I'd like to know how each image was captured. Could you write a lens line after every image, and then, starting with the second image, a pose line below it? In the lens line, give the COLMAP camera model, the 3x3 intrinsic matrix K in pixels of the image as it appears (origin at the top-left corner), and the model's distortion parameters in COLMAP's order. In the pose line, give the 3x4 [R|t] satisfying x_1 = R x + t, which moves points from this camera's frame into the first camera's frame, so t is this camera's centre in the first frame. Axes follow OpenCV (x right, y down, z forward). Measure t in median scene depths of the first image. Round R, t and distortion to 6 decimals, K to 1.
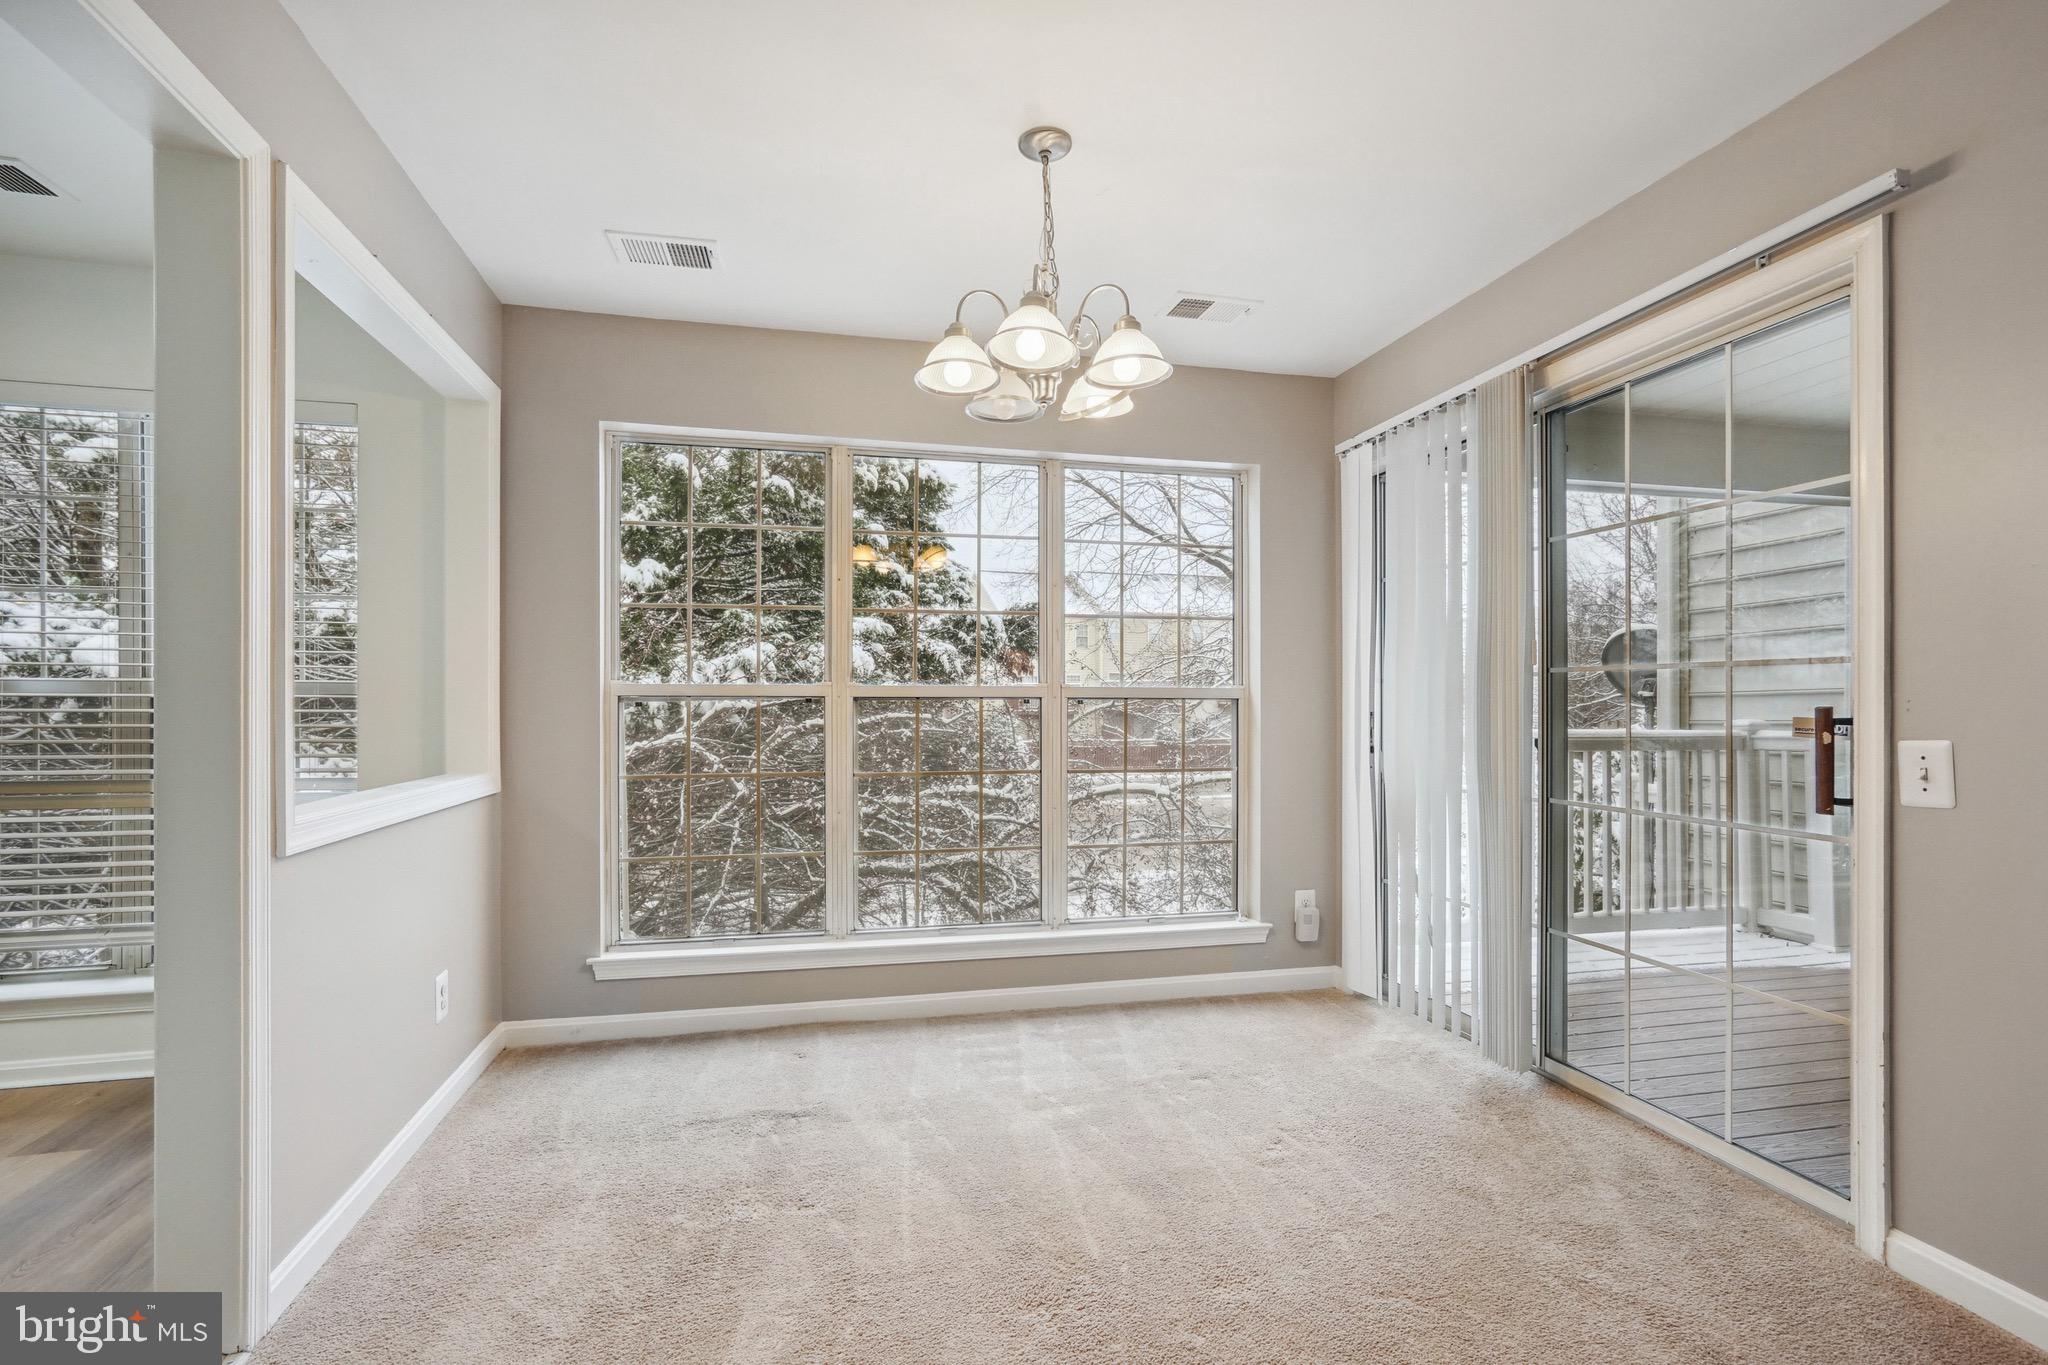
lens RADIAL K [[966.5, 0, 1008.7], [0, 966.5, 697.2], [0, 0, 1]] dist [-0.014882, 0.018071]
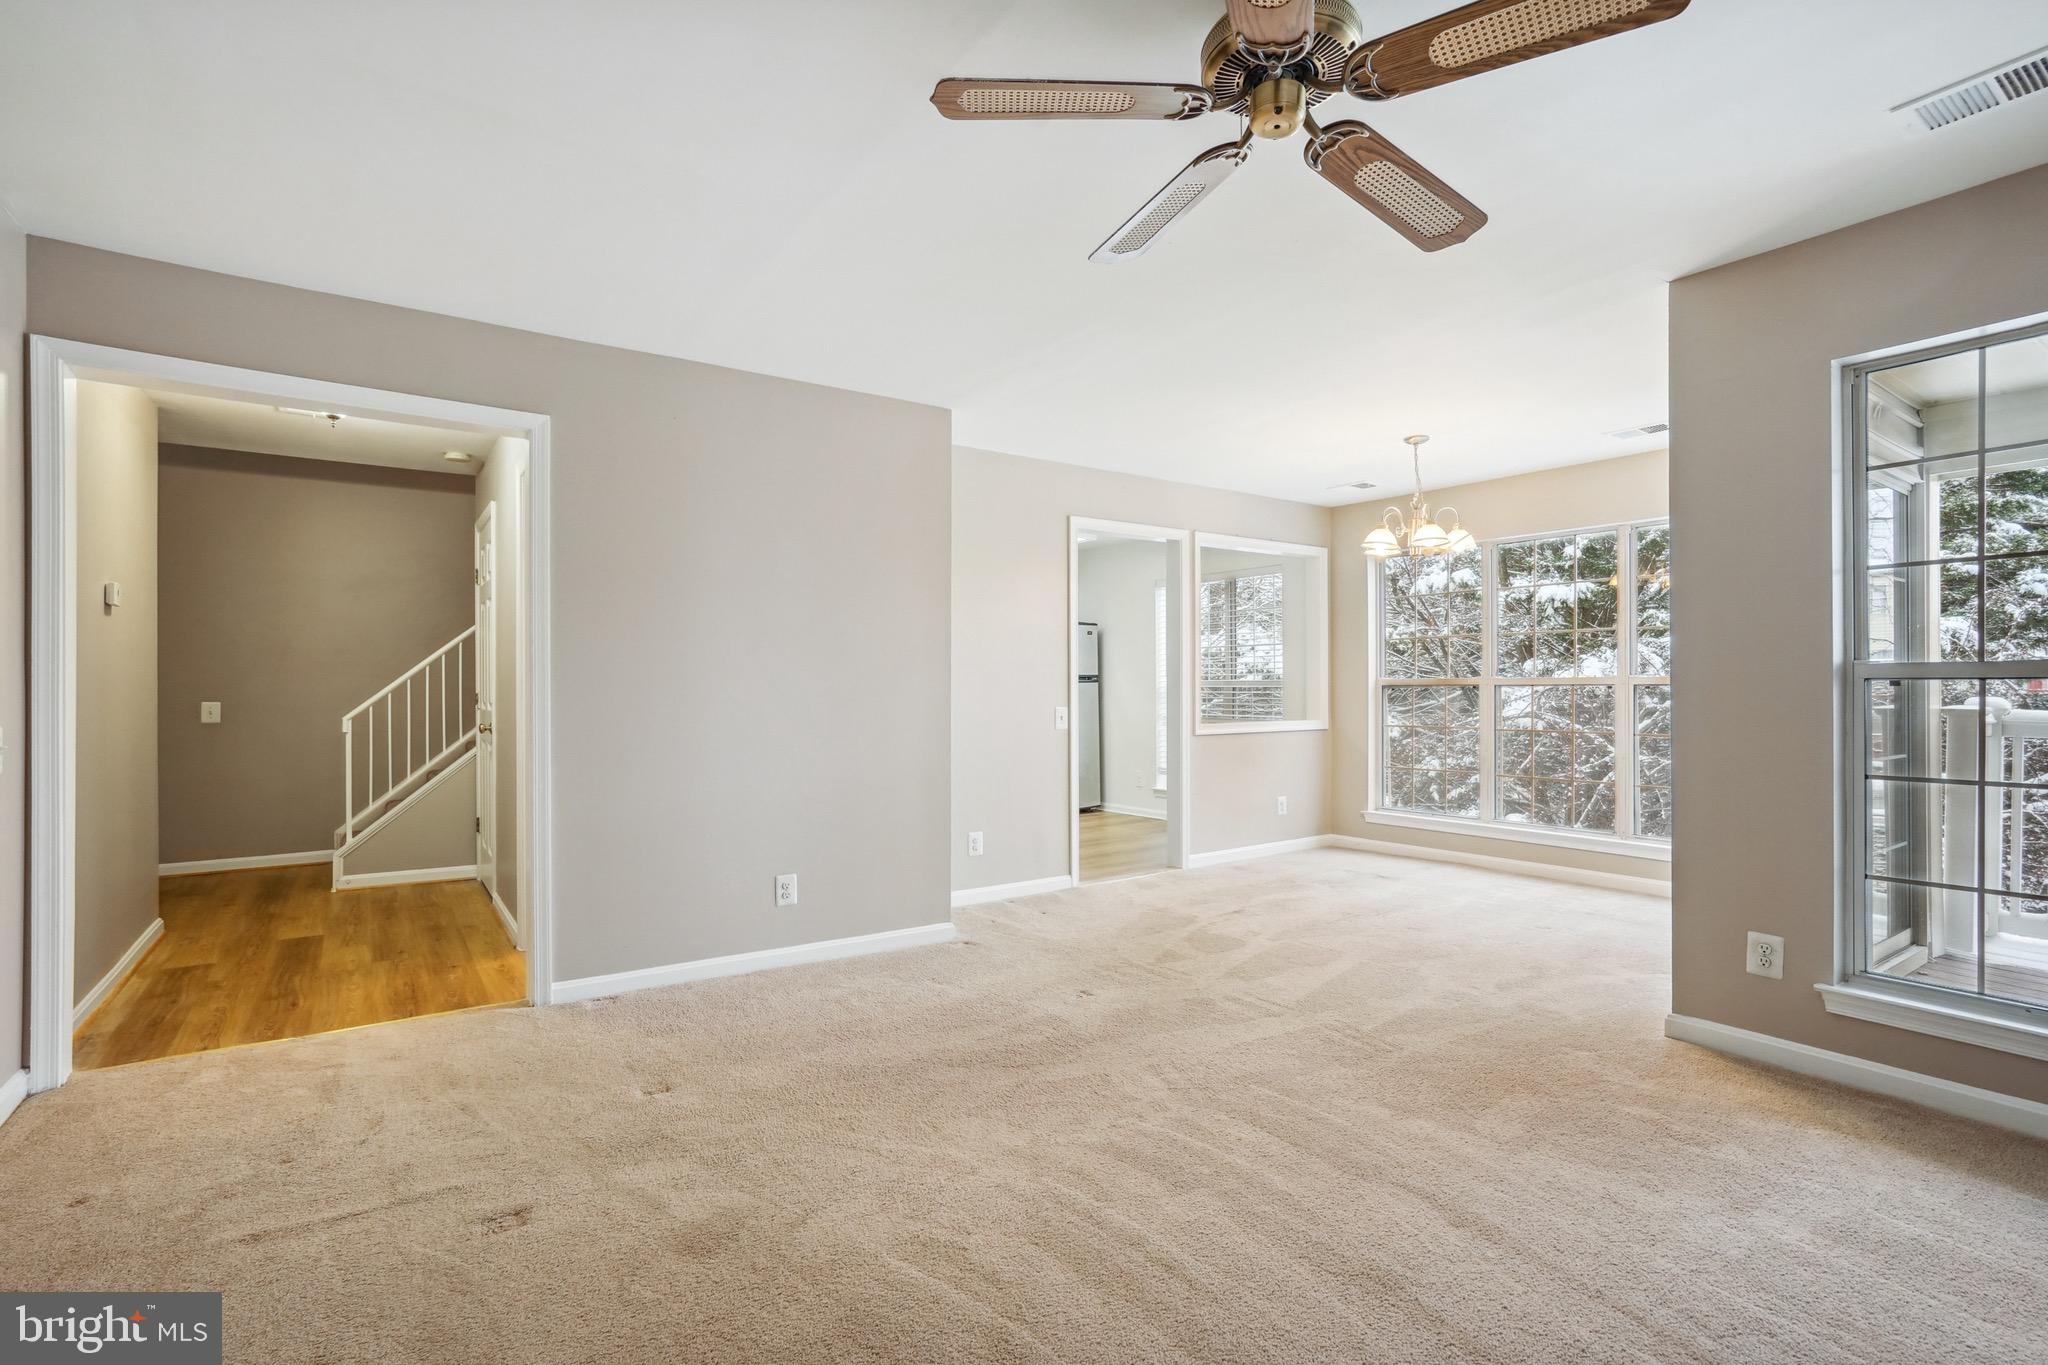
lens RADIAL K [[952.4, 0, 1023.4], [0, 952.4, 688.9], [0, 0, 1]] dist [-0.000082, 0.000032]
pose [[0.376076, -0.001516, -0.926588, 0.987641], [0.011141, 0.999934, 0.002886, -0.006205], [0.926522, -0.011408, 0.376068, -0.385226]]
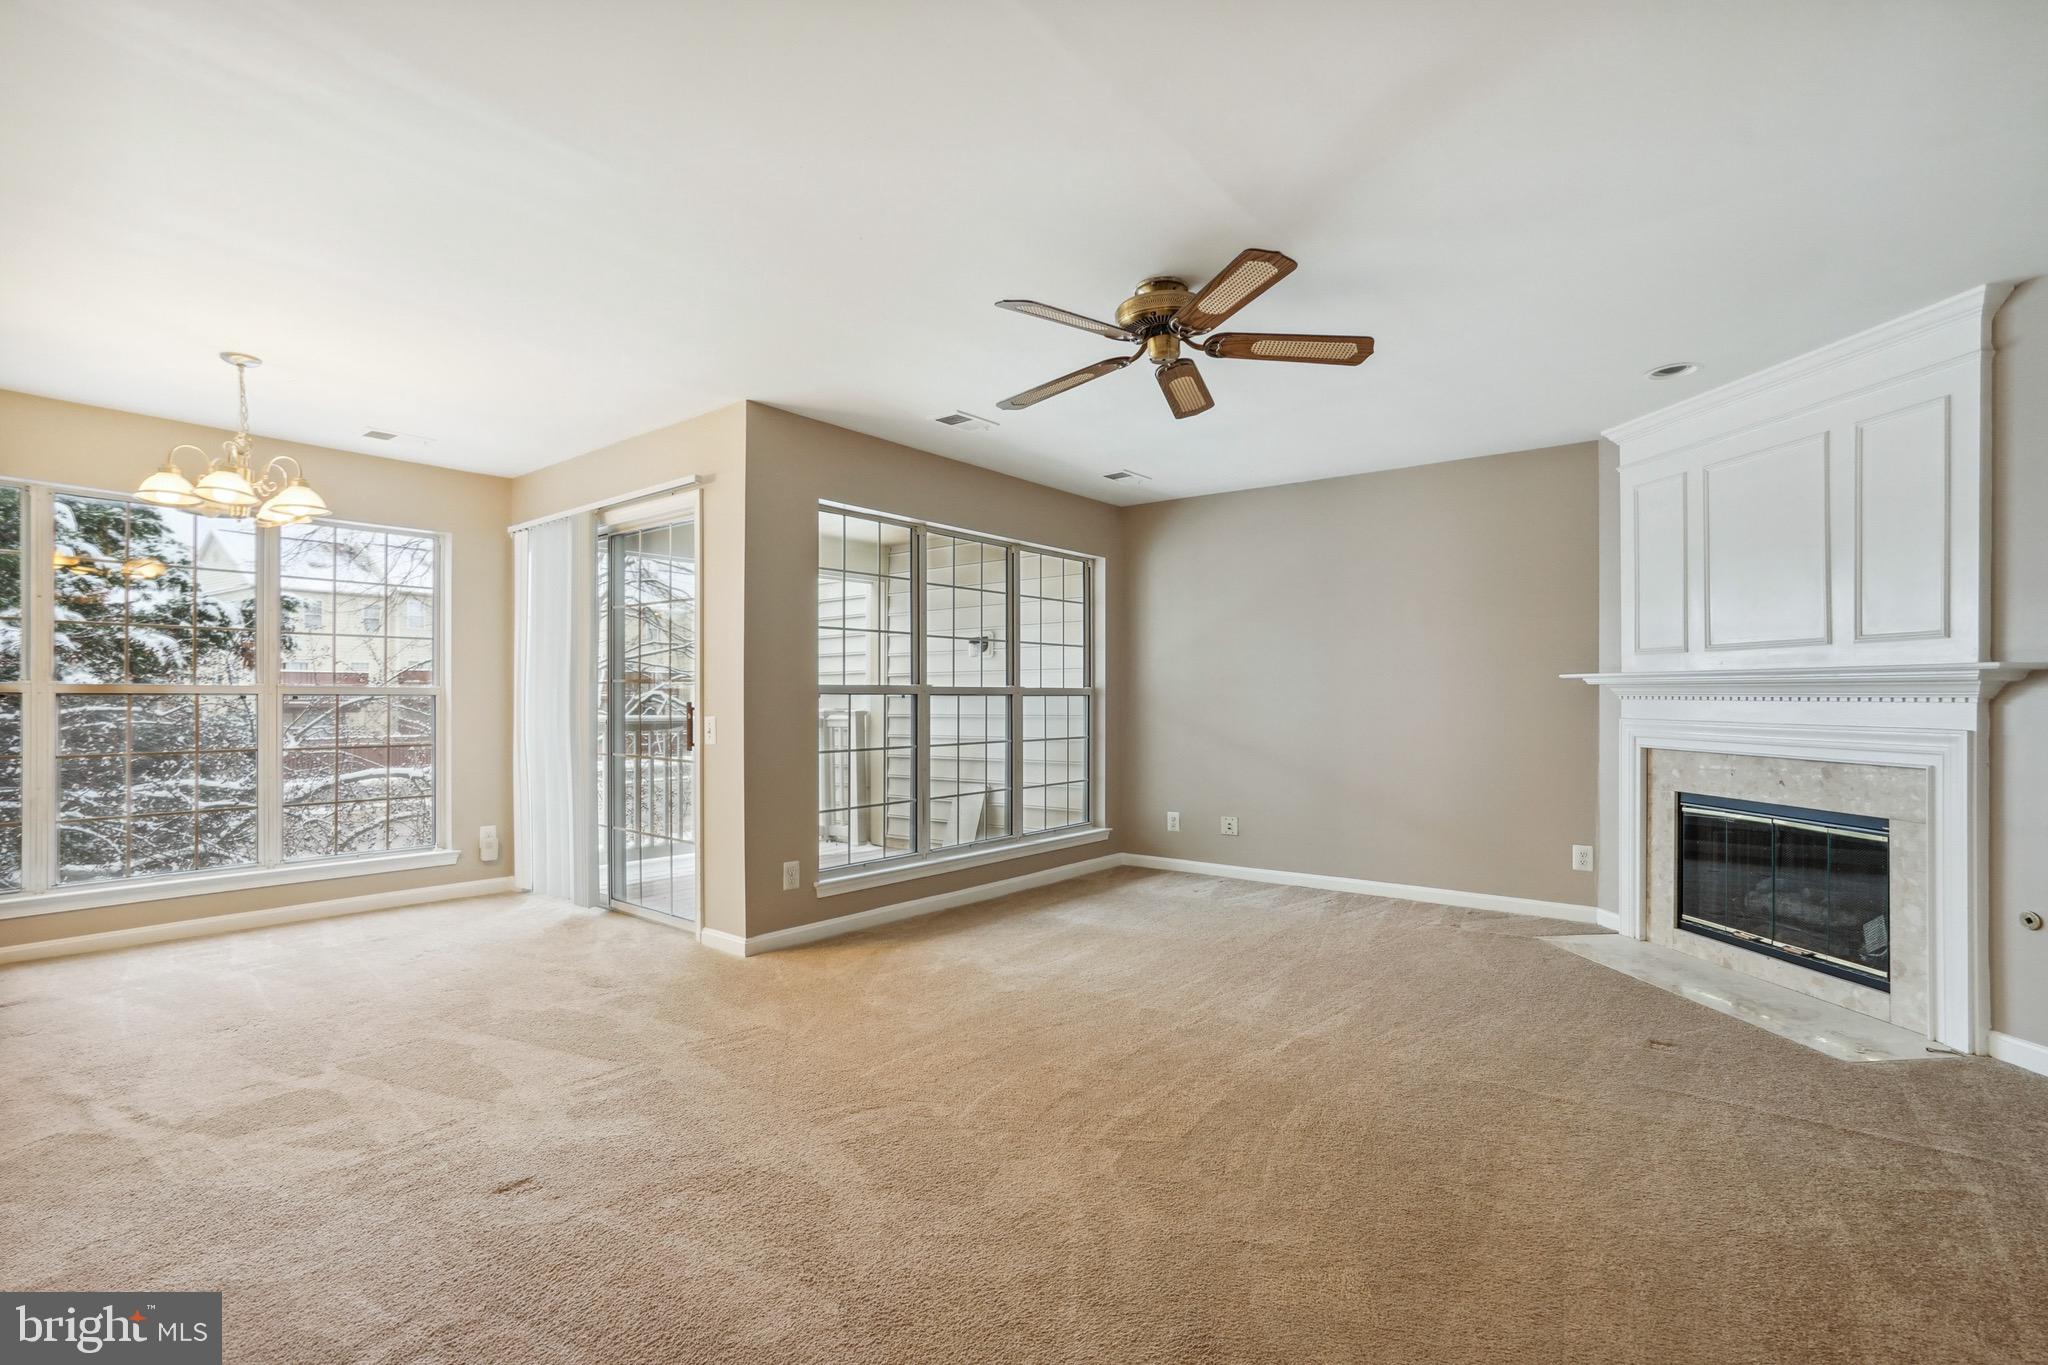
lens RADIAL K [[966.5, 0, 1008.7], [0, 966.5, 697.2], [0, 0, 1]] dist [-0.014882, 0.018071]
pose [[0.793366, 0.002087, 0.608742, 0.042798], [-0.007167, 0.999957, 0.005913, -0.009635], [-0.608703, -0.009054, 0.793347, -0.627383]]
